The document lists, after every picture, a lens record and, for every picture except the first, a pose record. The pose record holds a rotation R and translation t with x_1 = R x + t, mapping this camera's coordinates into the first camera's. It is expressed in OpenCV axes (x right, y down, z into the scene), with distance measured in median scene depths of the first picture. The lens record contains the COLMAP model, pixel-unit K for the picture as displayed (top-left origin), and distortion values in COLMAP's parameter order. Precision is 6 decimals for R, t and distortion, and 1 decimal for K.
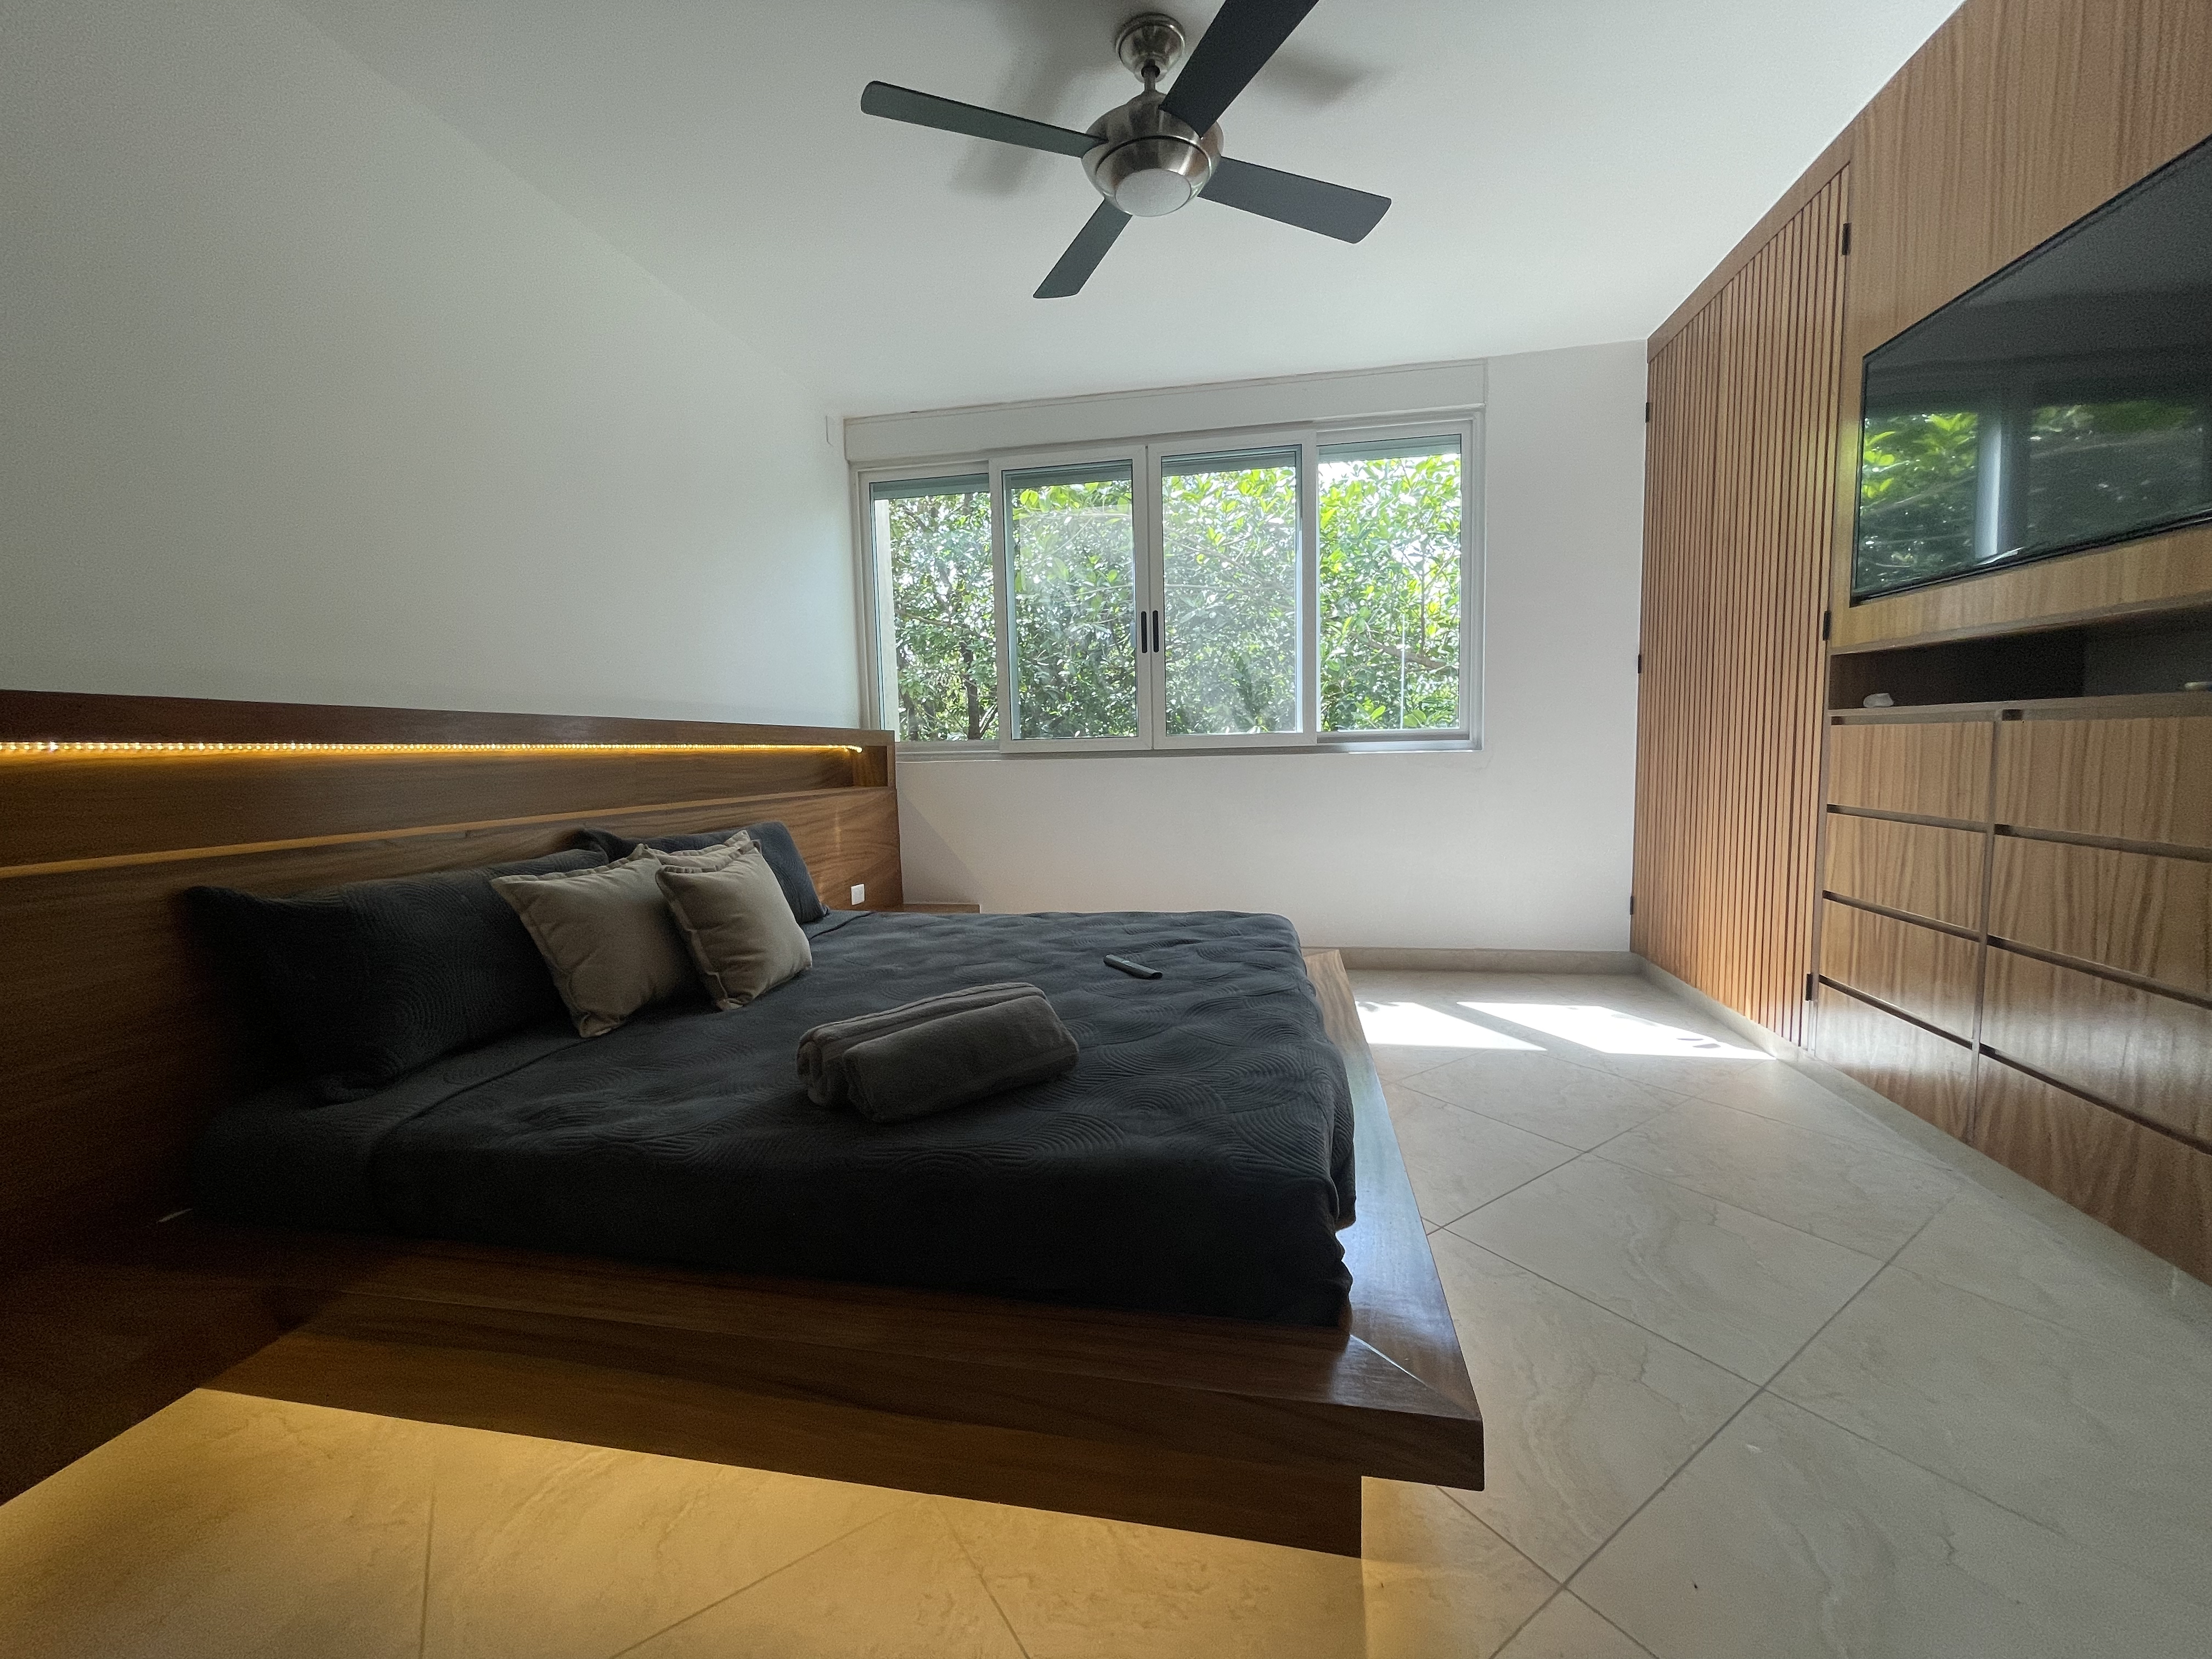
lens RADIAL K [[890.8, 0, 1106.0], [0, 890.8, 829.5], [0, 0, 1]] dist [-0.000125, 0.000031]
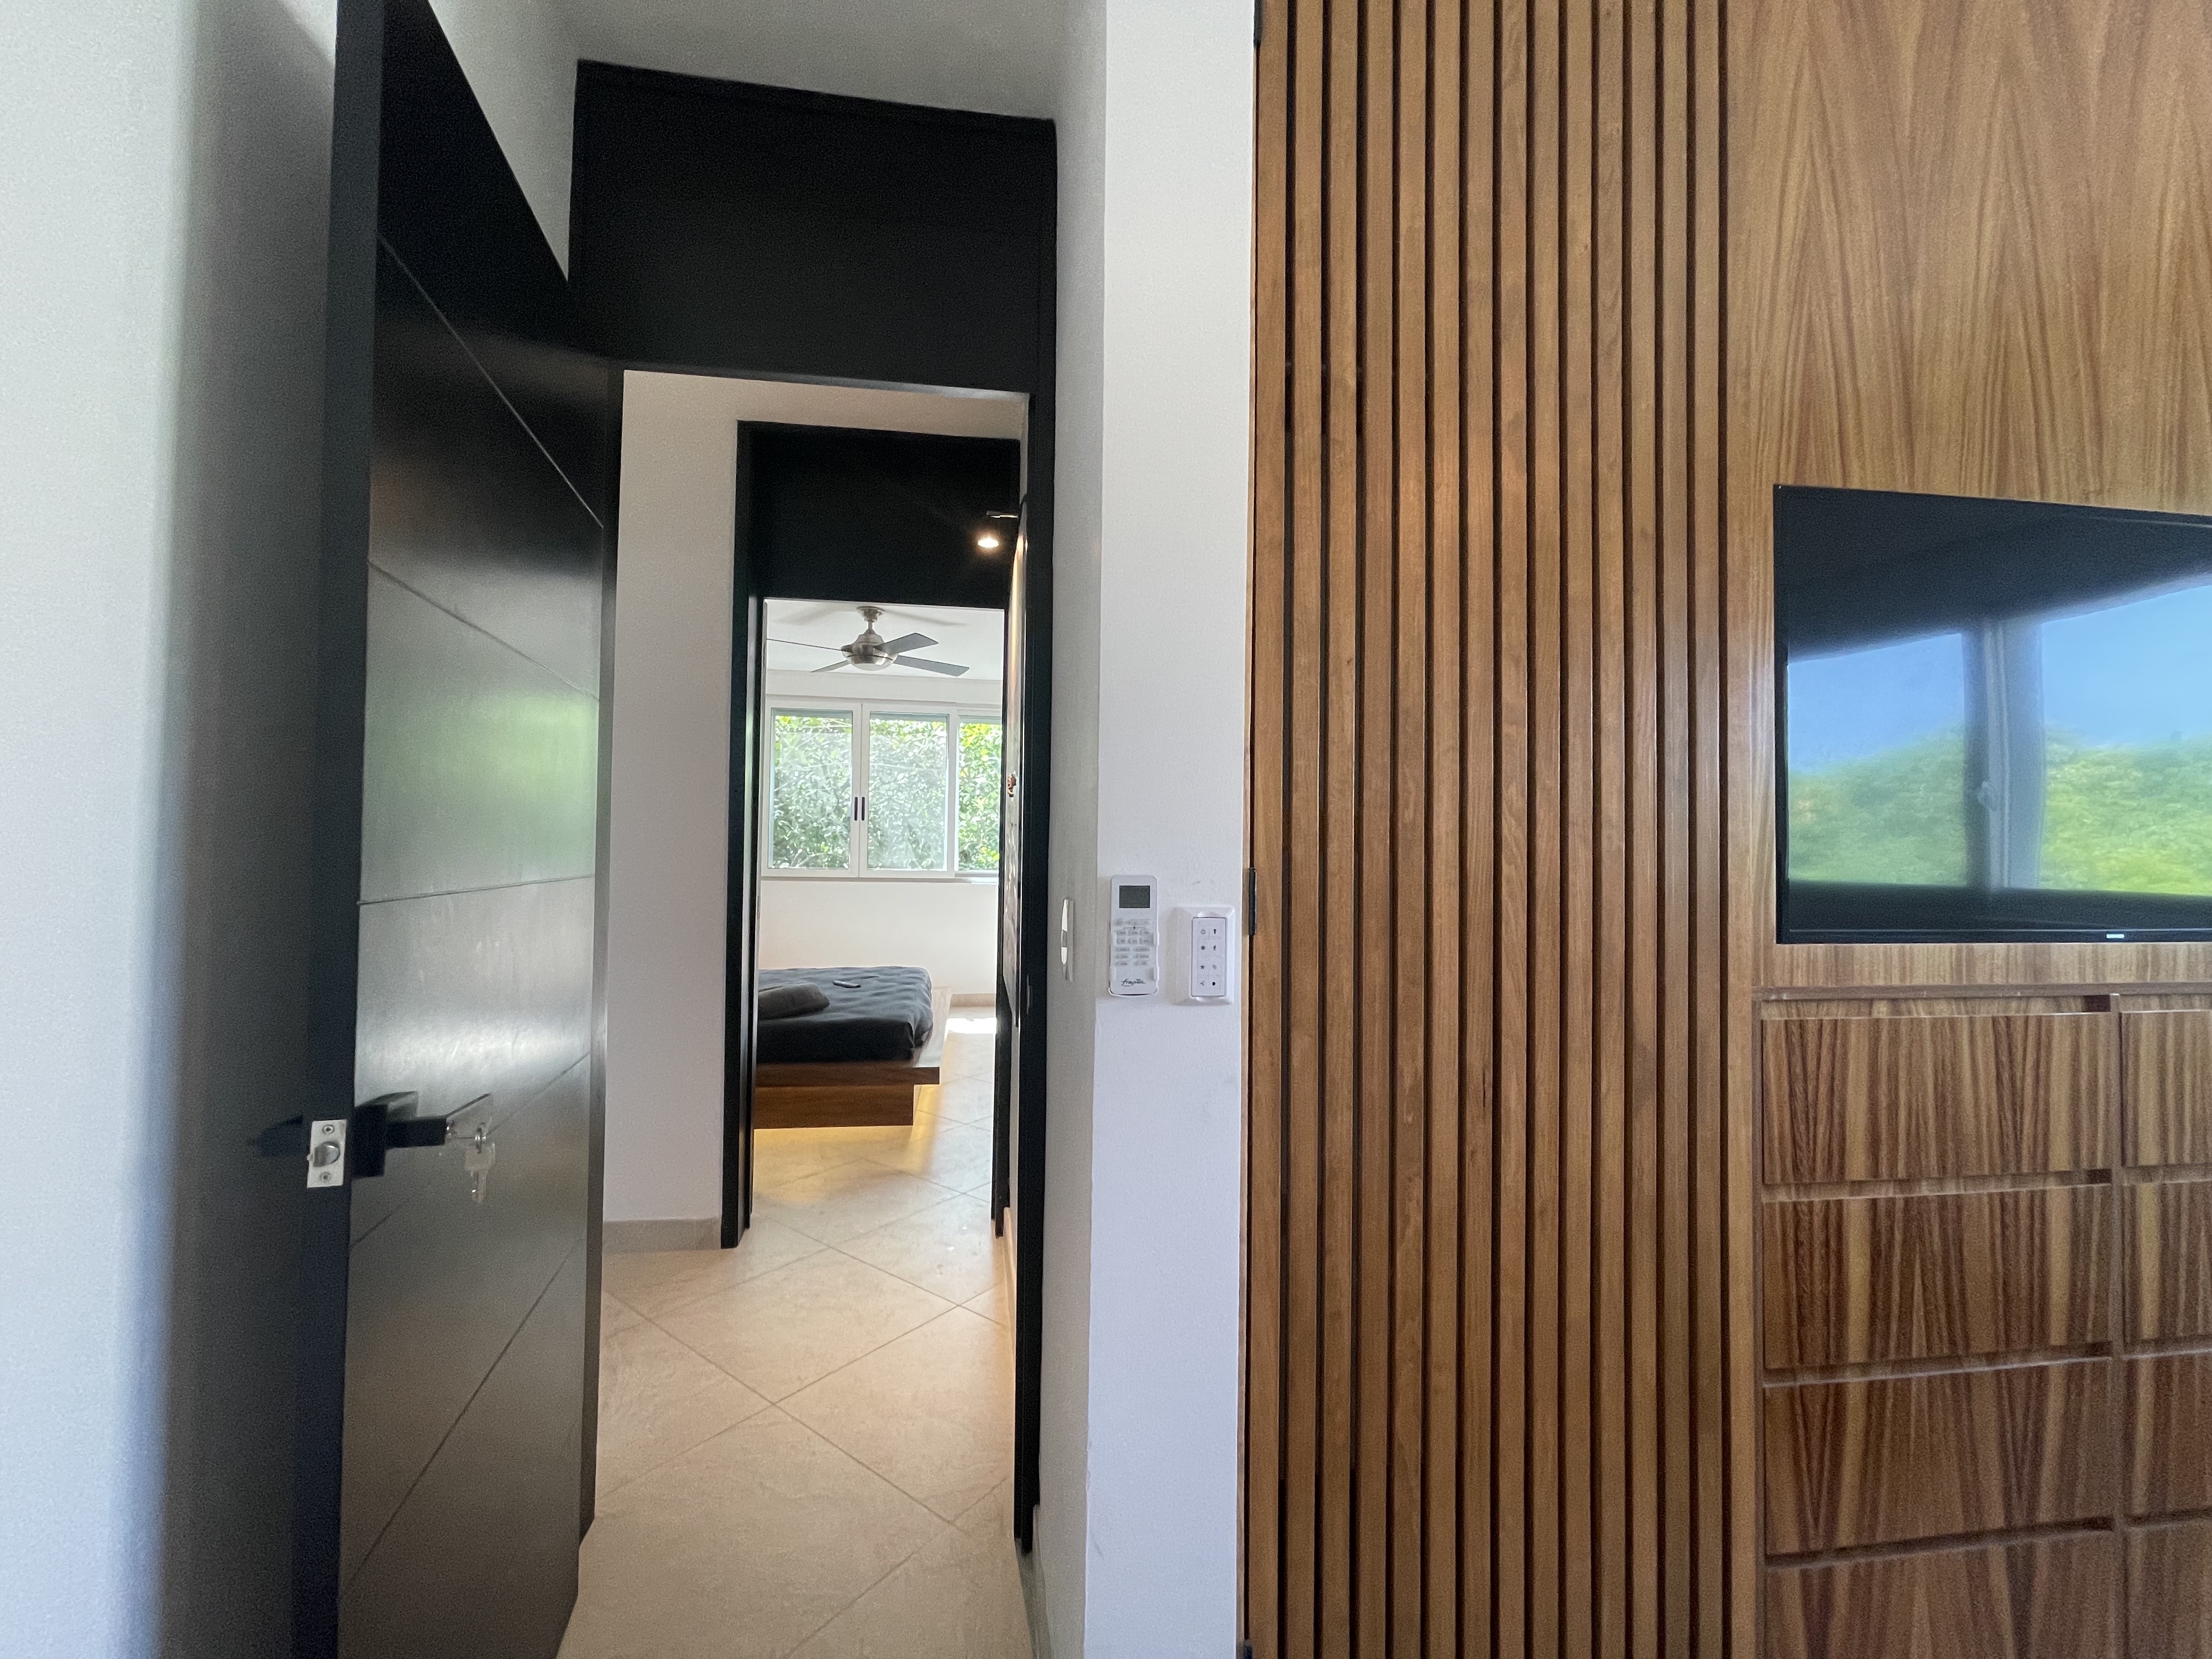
lens RADIAL K [[890.8, 0, 1106.0], [0, 890.8, 829.5], [0, 0, 1]] dist [-0.000125, 0.000031]
pose [[0.945457, 0.043103, 0.322883, -0.069580], [-0.004987, 0.993006, -0.117958, 0.020993], [-0.325710, 0.109914, 0.939059, -0.979798]]
